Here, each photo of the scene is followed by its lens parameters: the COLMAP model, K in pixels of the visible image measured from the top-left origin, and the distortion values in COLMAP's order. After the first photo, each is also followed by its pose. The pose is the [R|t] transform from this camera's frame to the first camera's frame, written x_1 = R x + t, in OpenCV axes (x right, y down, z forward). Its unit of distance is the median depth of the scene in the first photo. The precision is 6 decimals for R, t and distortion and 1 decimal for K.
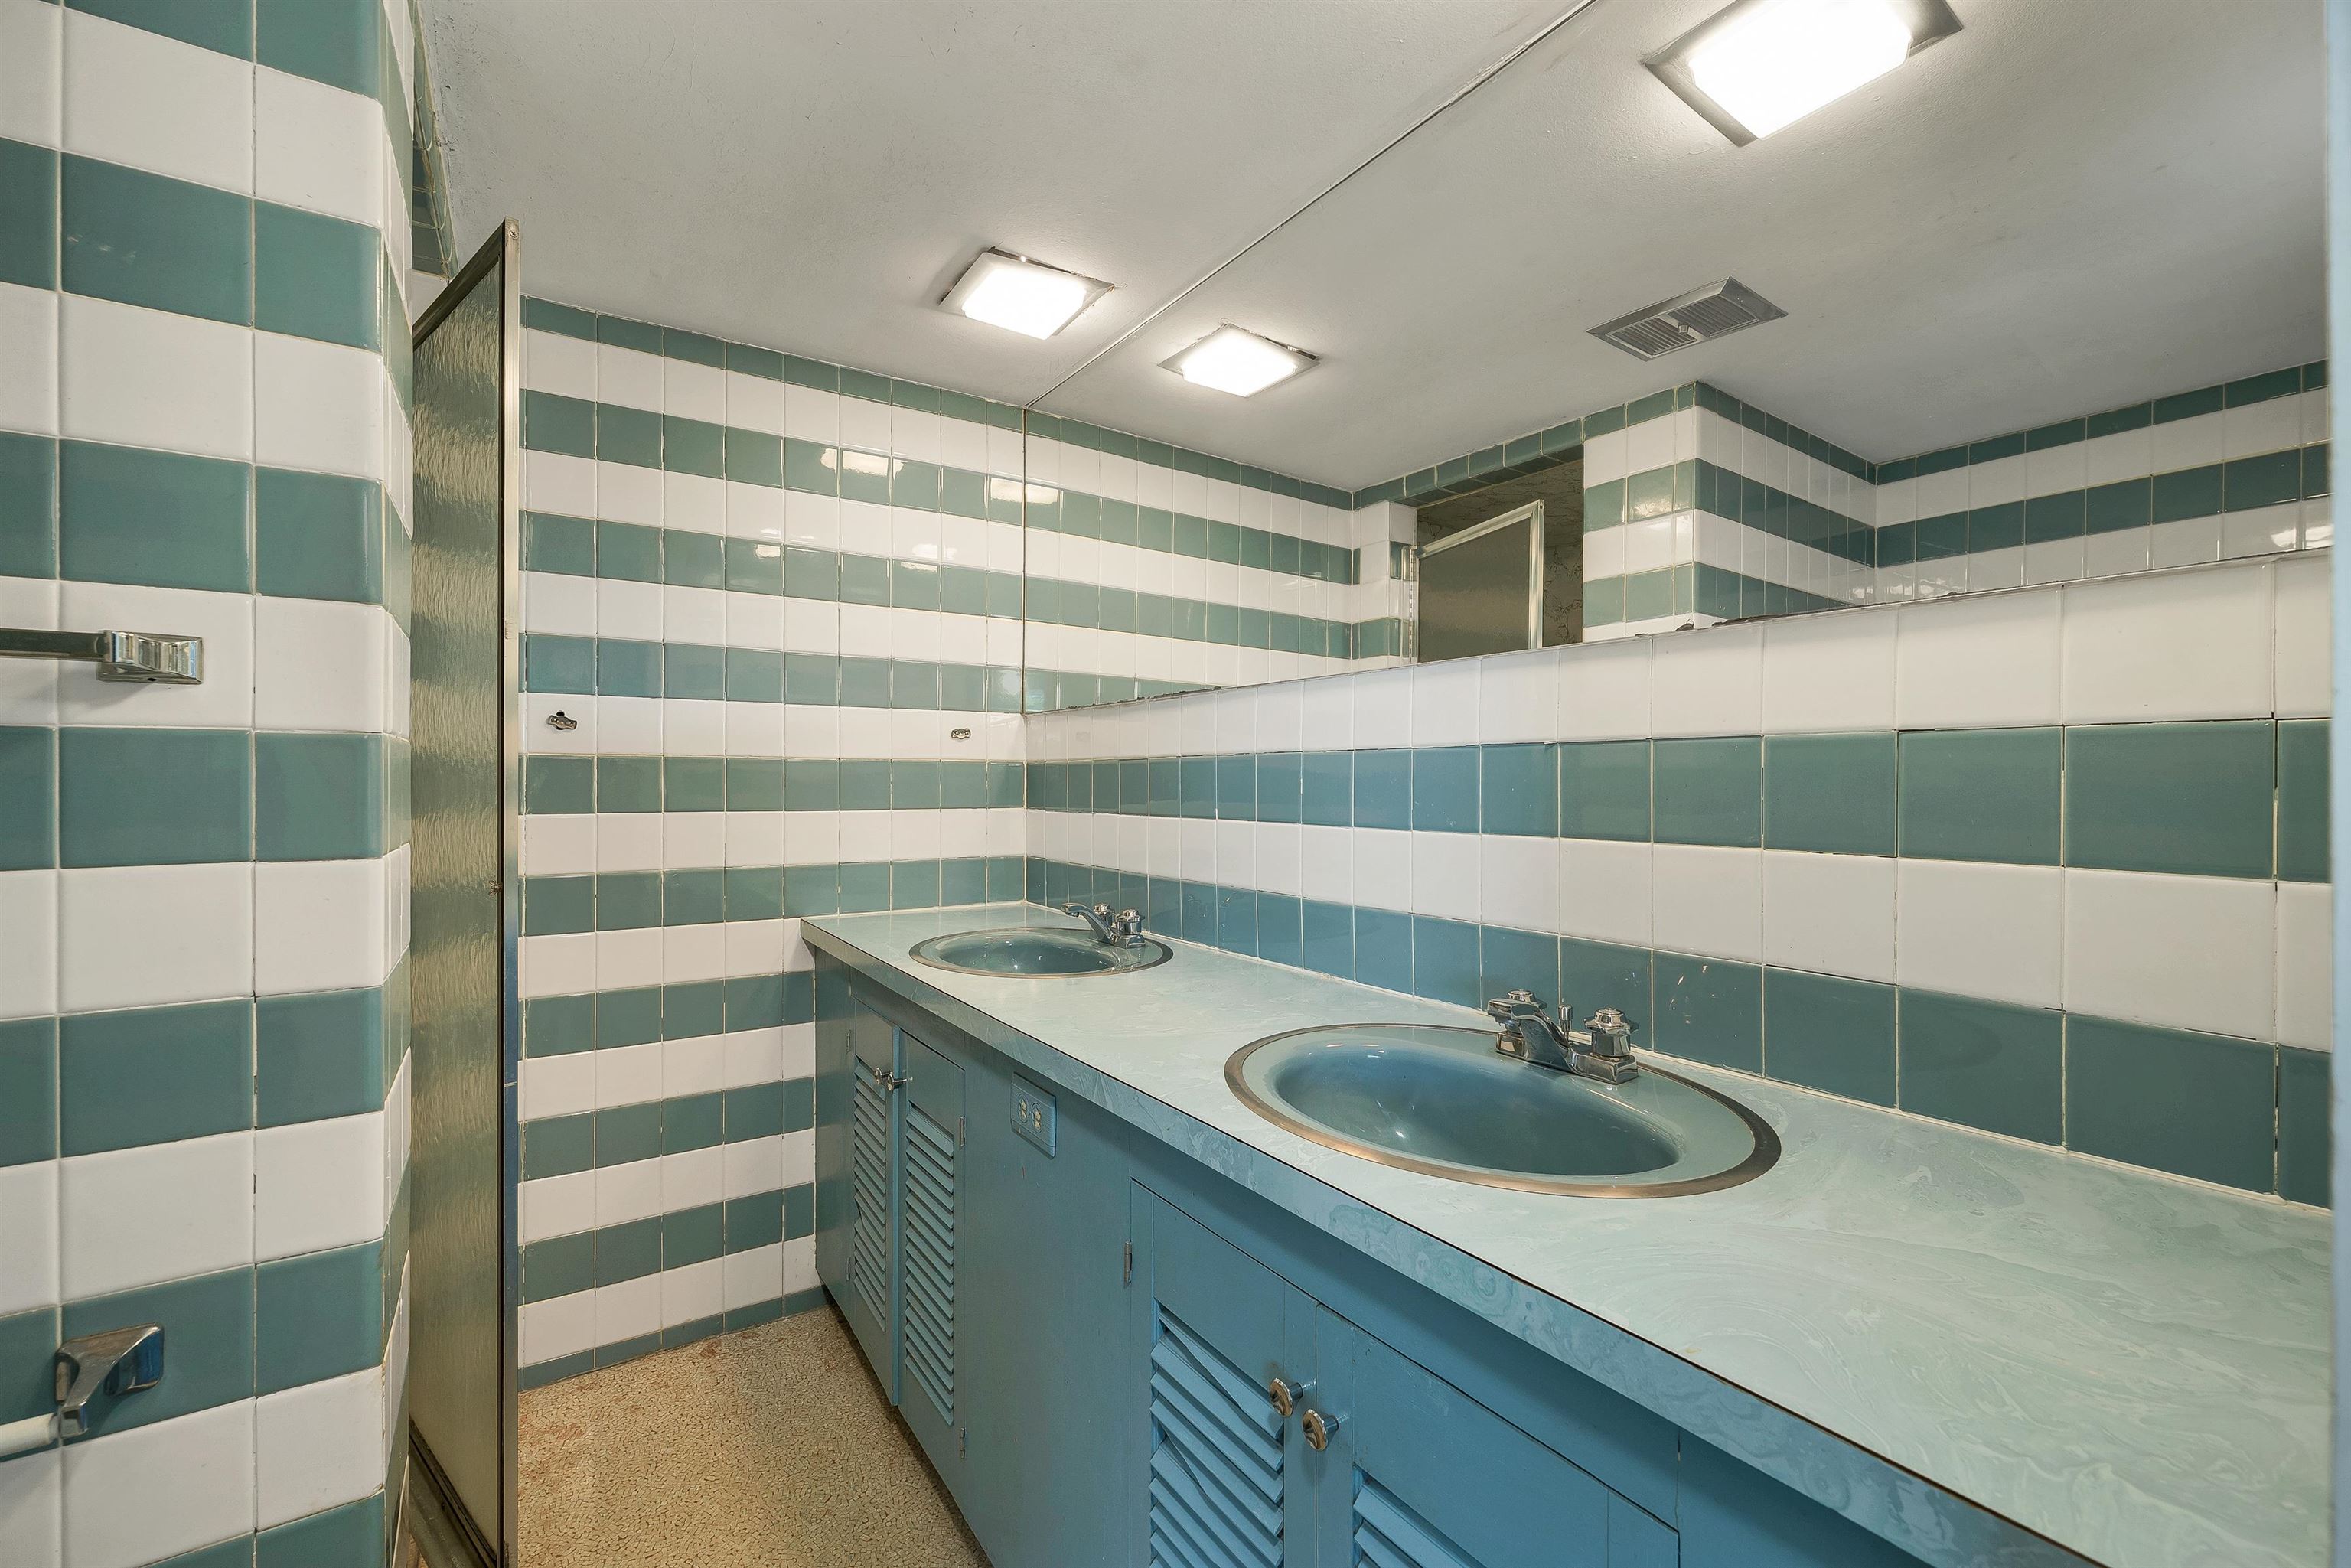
lens RADIAL K [[964.3, 0, 1171.4], [0, 964.3, 803.0], [0, 0, 1]] dist [0.002636, 0.000269]
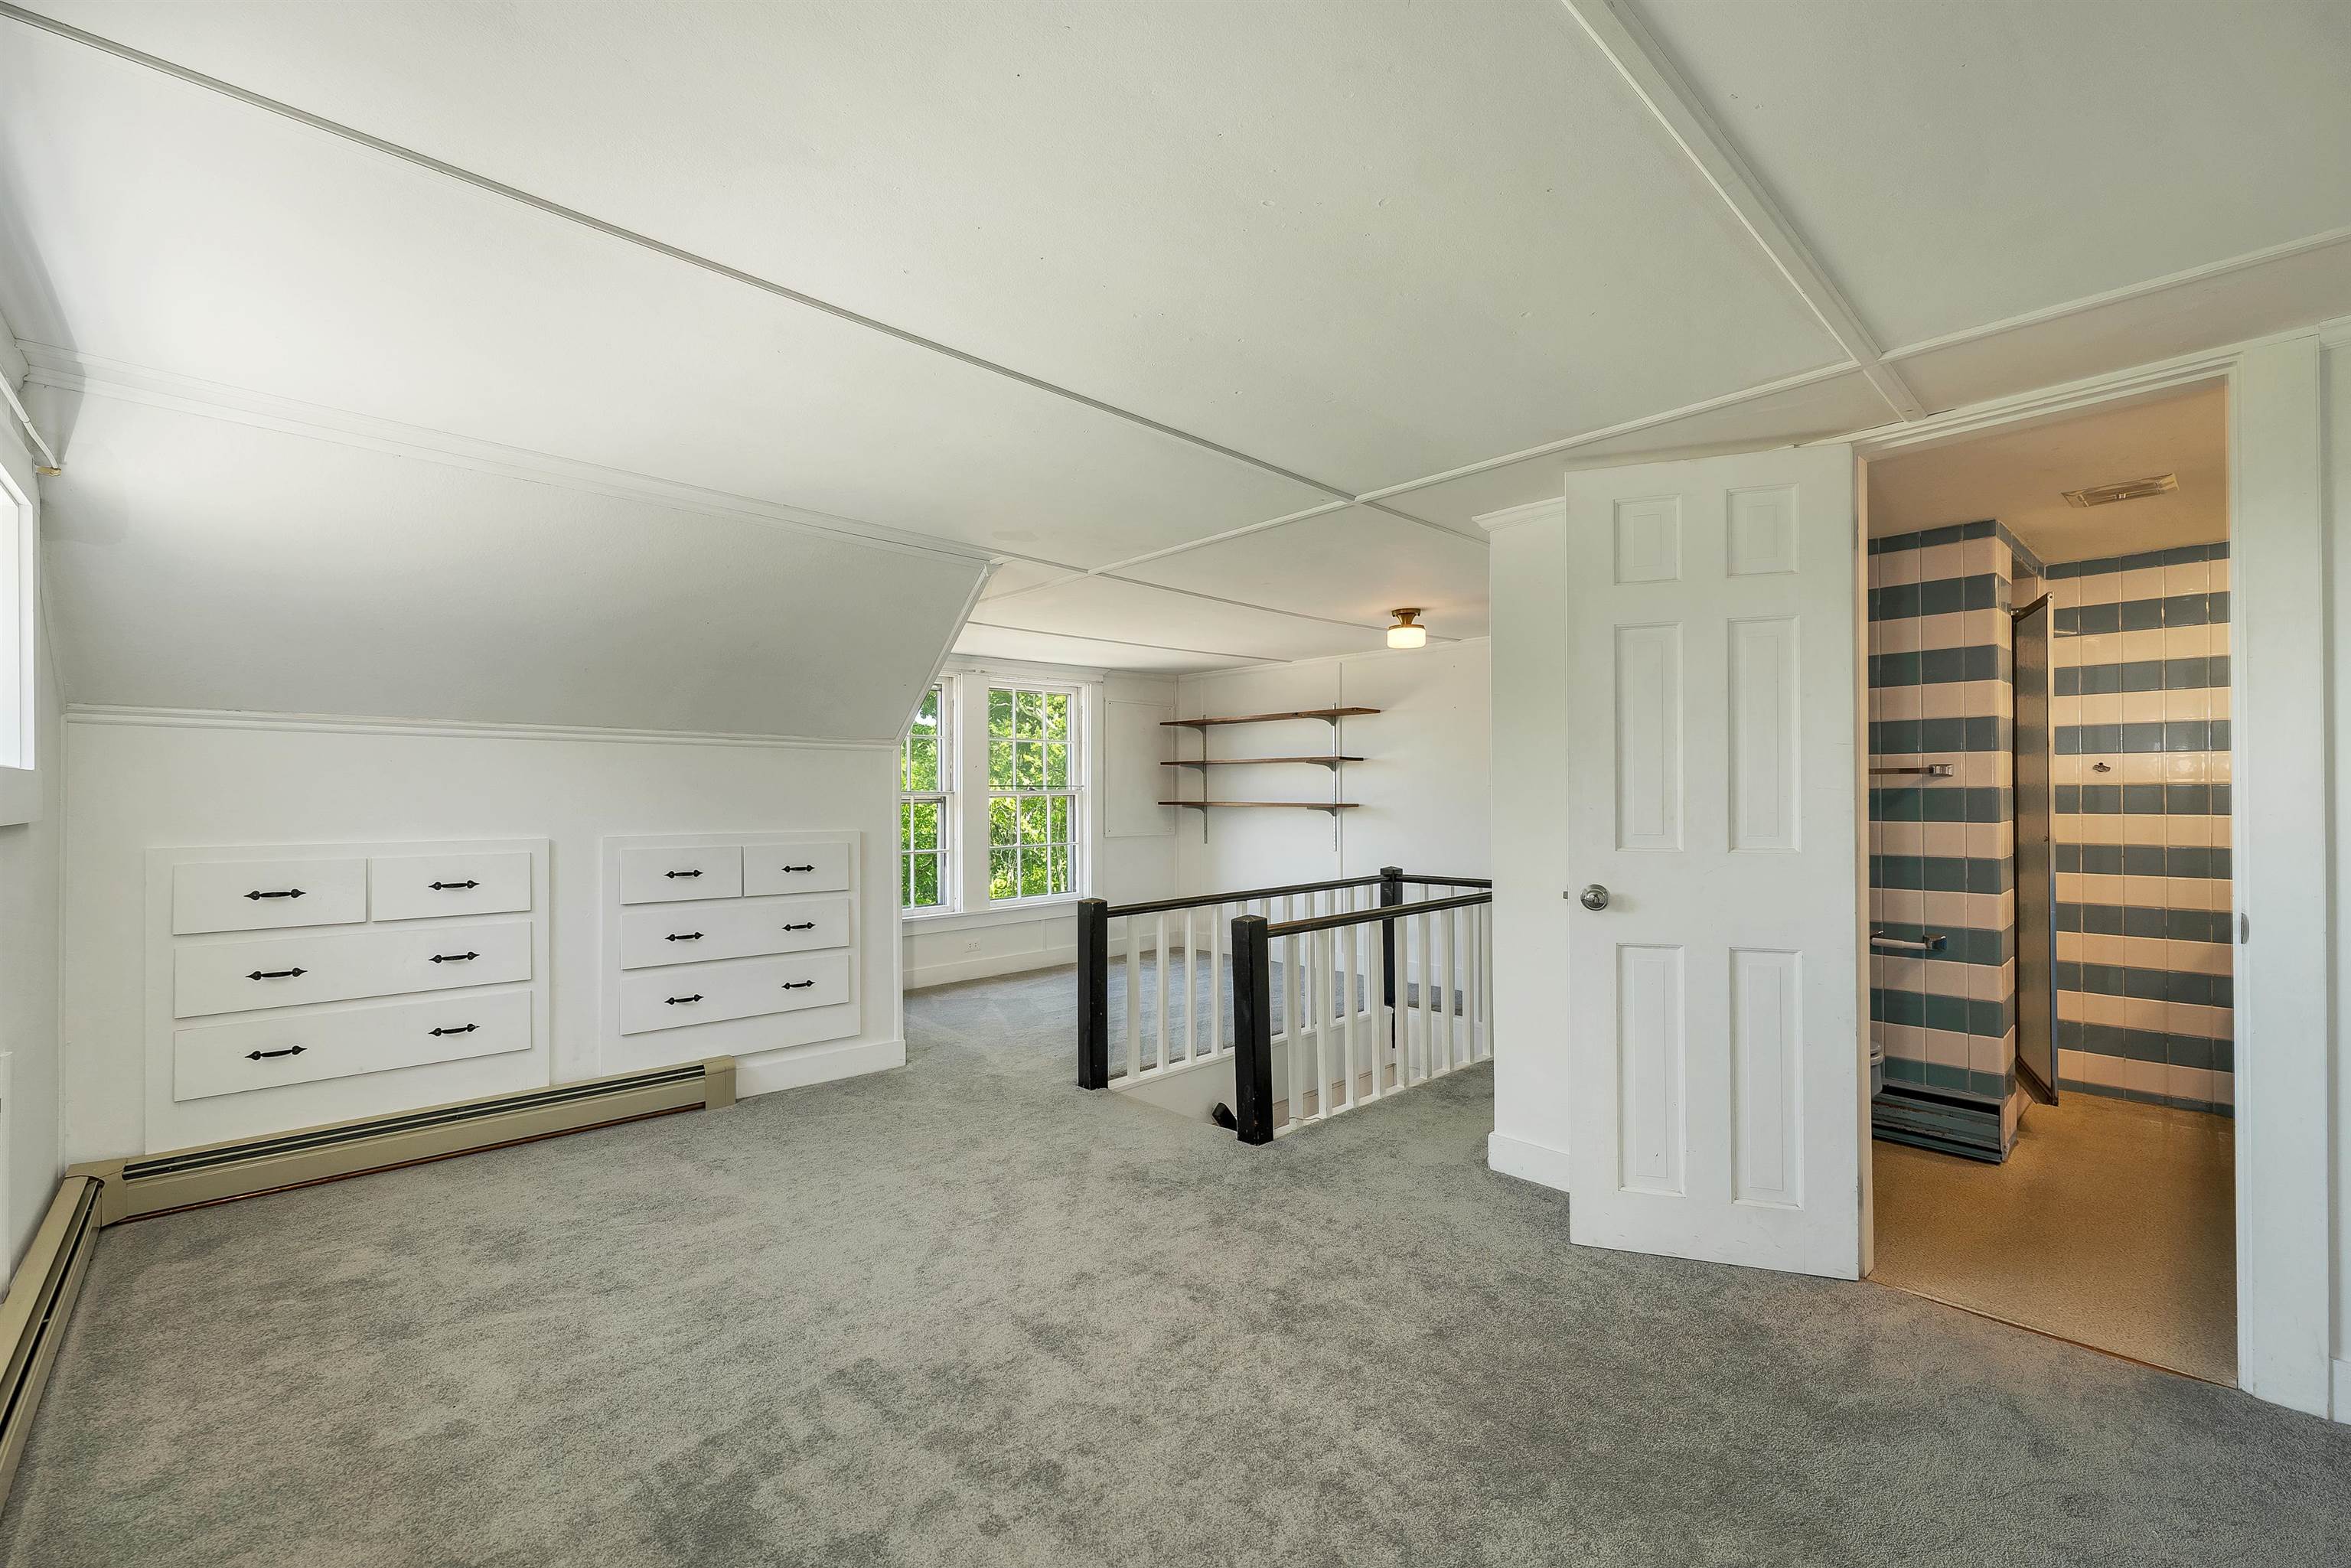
lens RADIAL K [[964.3, 0, 1171.4], [0, 964.3, 803.0], [0, 0, 1]] dist [0.002636, 0.000269]
pose [[0.156783, -0.000655, -0.987633, 2.135897], [-0.007191, 0.999973, -0.001805, 0.012081], [0.987607, 0.007385, 0.156774, -2.482640]]
